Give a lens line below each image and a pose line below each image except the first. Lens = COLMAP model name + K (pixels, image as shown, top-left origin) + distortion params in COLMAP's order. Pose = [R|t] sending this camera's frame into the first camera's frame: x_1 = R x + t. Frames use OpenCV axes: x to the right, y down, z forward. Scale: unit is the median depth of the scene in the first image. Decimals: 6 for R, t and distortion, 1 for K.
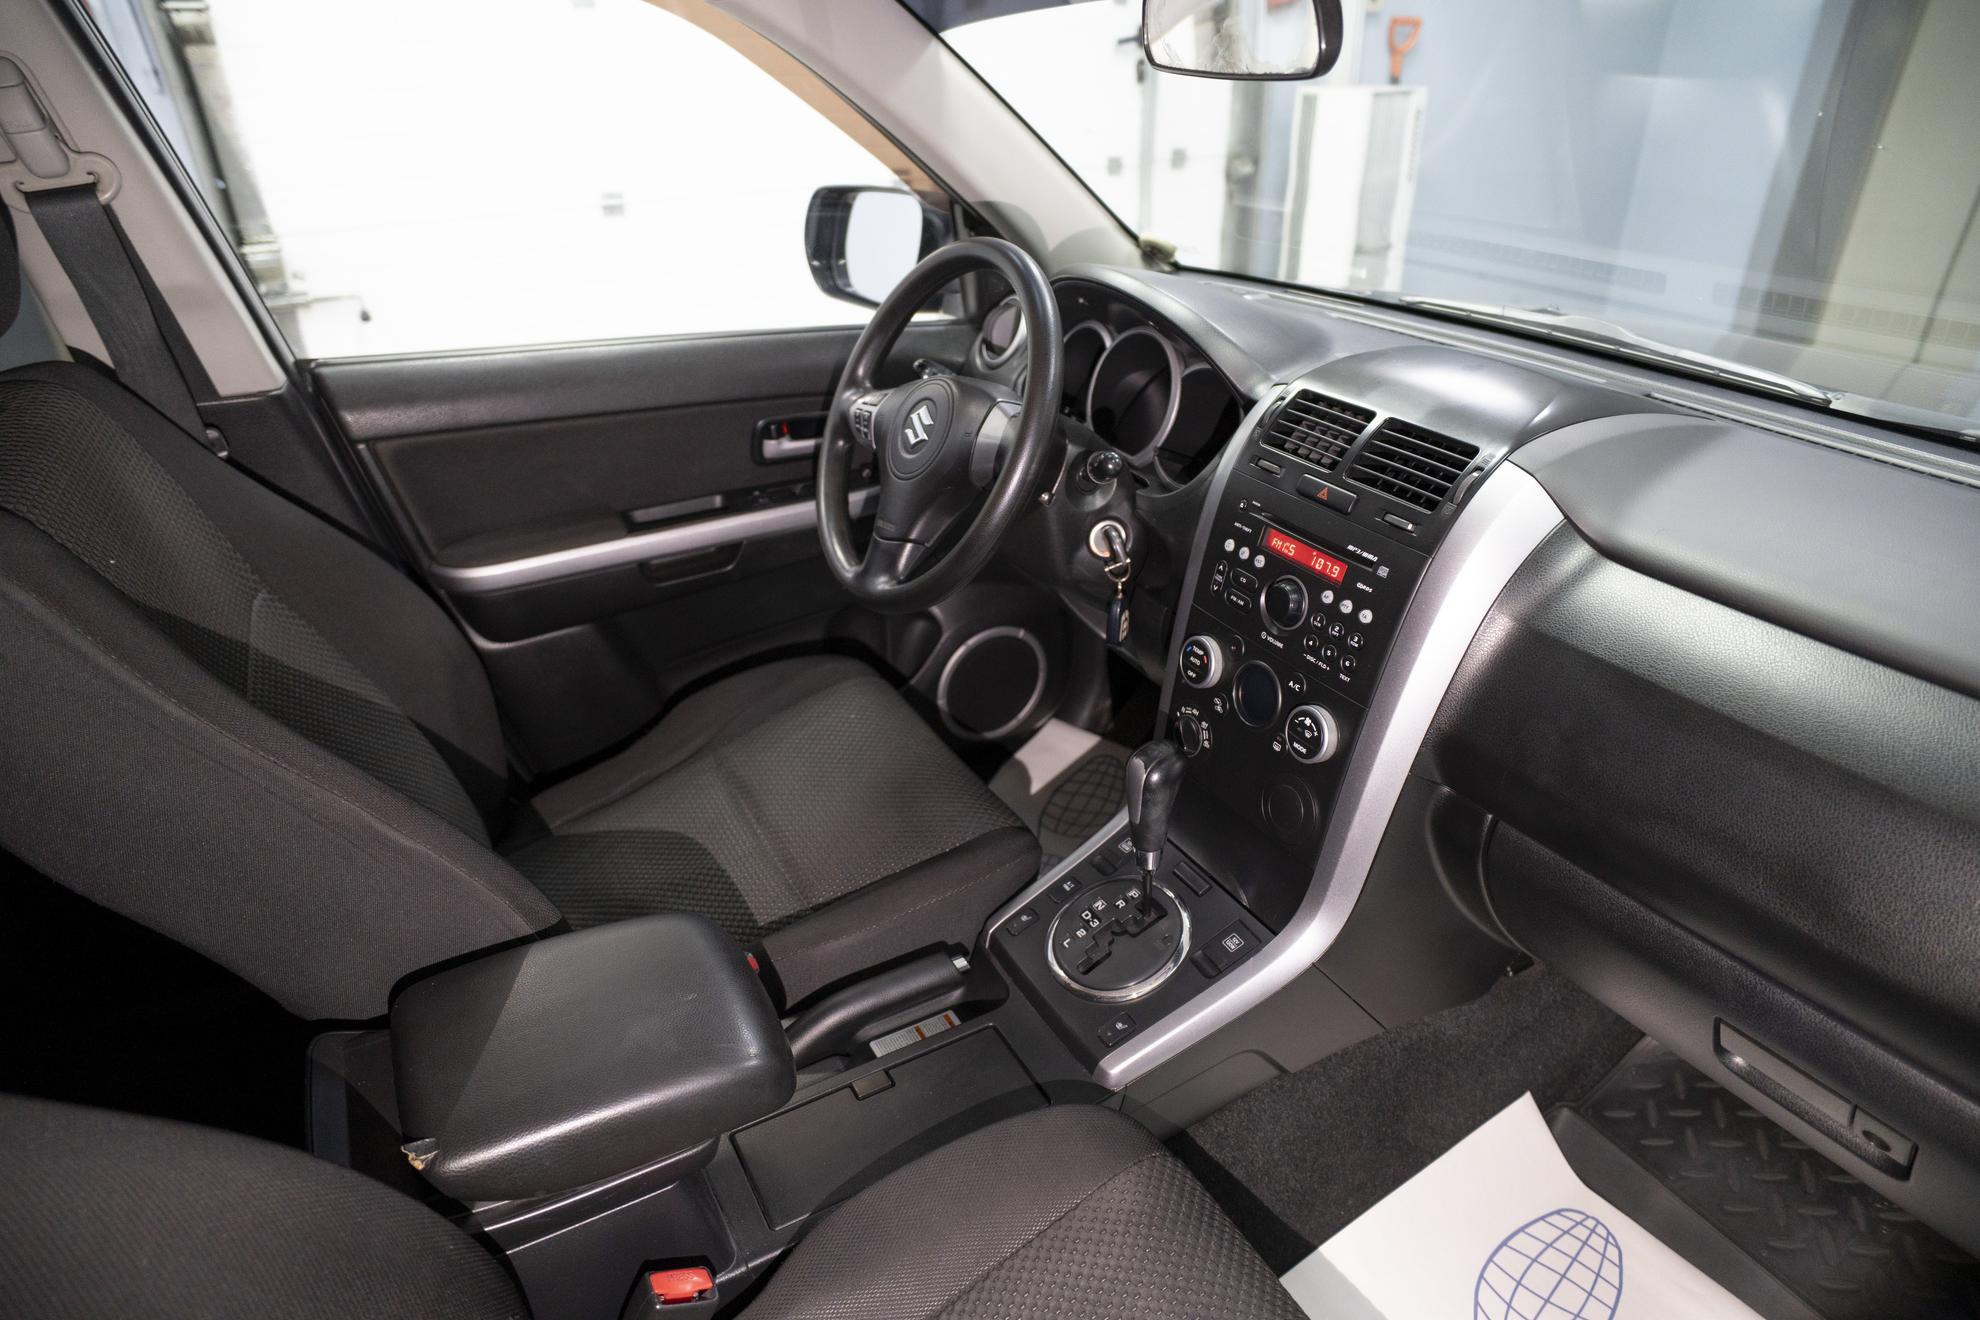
lens RADIAL K [[1175.8, 0, 987.8], [0, 1175.8, 664.4], [0, 0, 1]] dist [-0.054198, 0.043369]
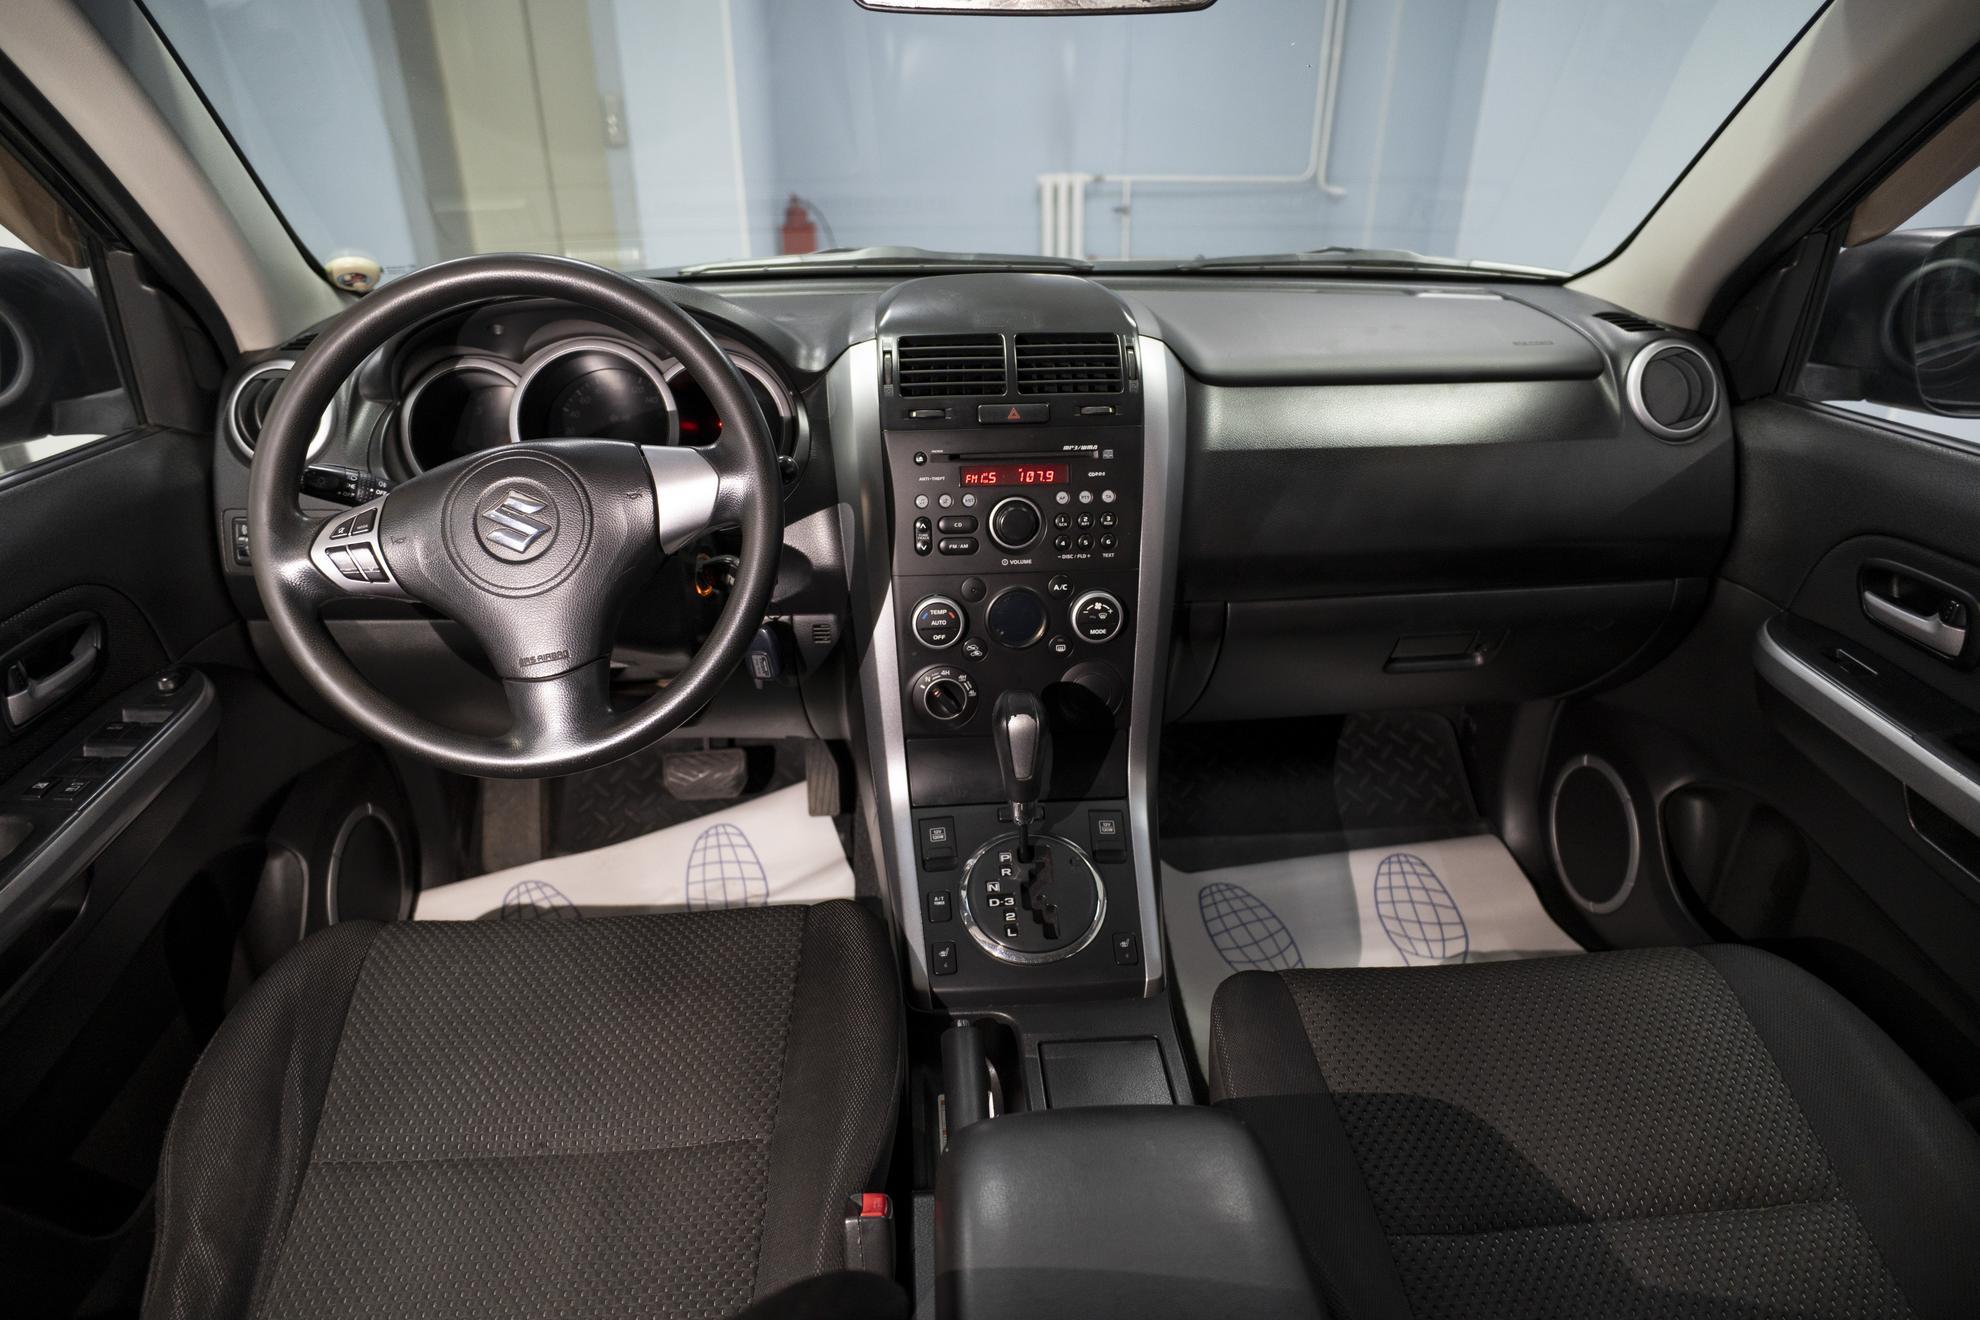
lens RADIAL K [[1175.8, 0, 991.5], [0, 1175.8, 655.2], [0, 0, 1]] dist [-0.054198, 0.043369]
pose [[0.426558, -0.417269, 0.802456, -0.690304], [0.432396, 0.873344, 0.224283, -0.205764], [-0.794406, 0.251309, 0.552958, 0.477226]]
